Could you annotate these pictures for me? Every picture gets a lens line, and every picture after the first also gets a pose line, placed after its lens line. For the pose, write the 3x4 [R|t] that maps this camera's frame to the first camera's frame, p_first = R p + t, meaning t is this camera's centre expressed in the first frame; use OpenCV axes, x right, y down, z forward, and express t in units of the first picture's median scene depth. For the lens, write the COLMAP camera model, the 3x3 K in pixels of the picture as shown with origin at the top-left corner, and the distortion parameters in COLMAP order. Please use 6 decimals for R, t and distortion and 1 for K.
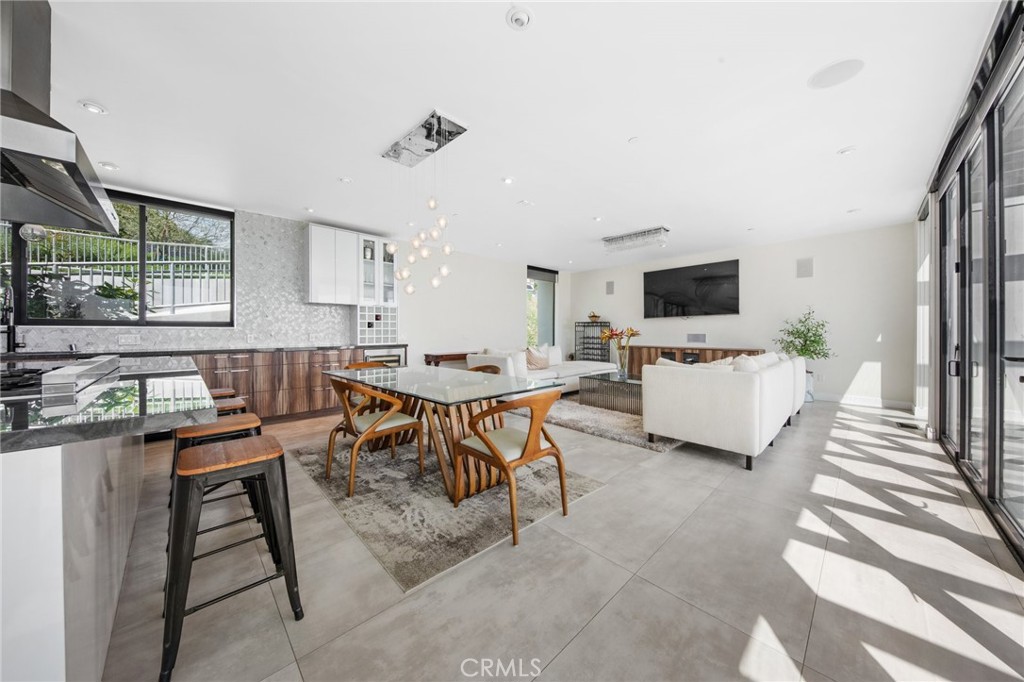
lens RADIAL K [[337.0, 0, 517.9], [0, 337.0, 333.0], [0, 0, 1]] dist [0.001547, 0.000018]
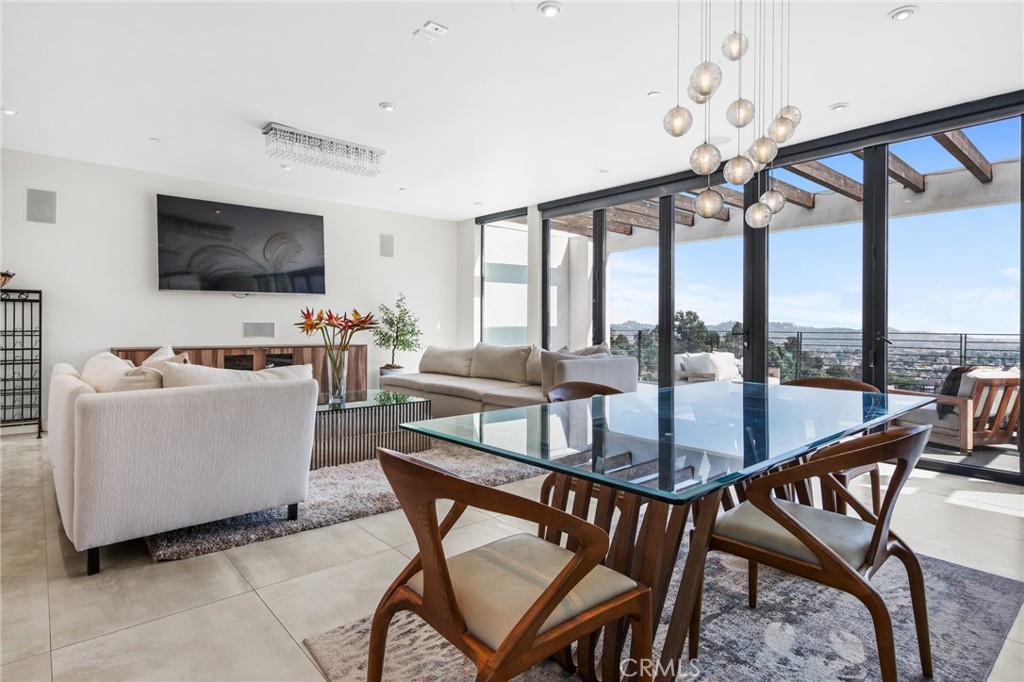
lens RADIAL K [[552.5, 0, 506.0], [0, 552.5, 330.1], [0, 0, 1]] dist [0.014585, -0.001392]
pose [[0.057292, -0.010429, 0.998303, -0.669544], [-0.001338, 0.999944, 0.010523, 0.007517], [-0.998357, -0.001938, 0.057275, 0.800095]]
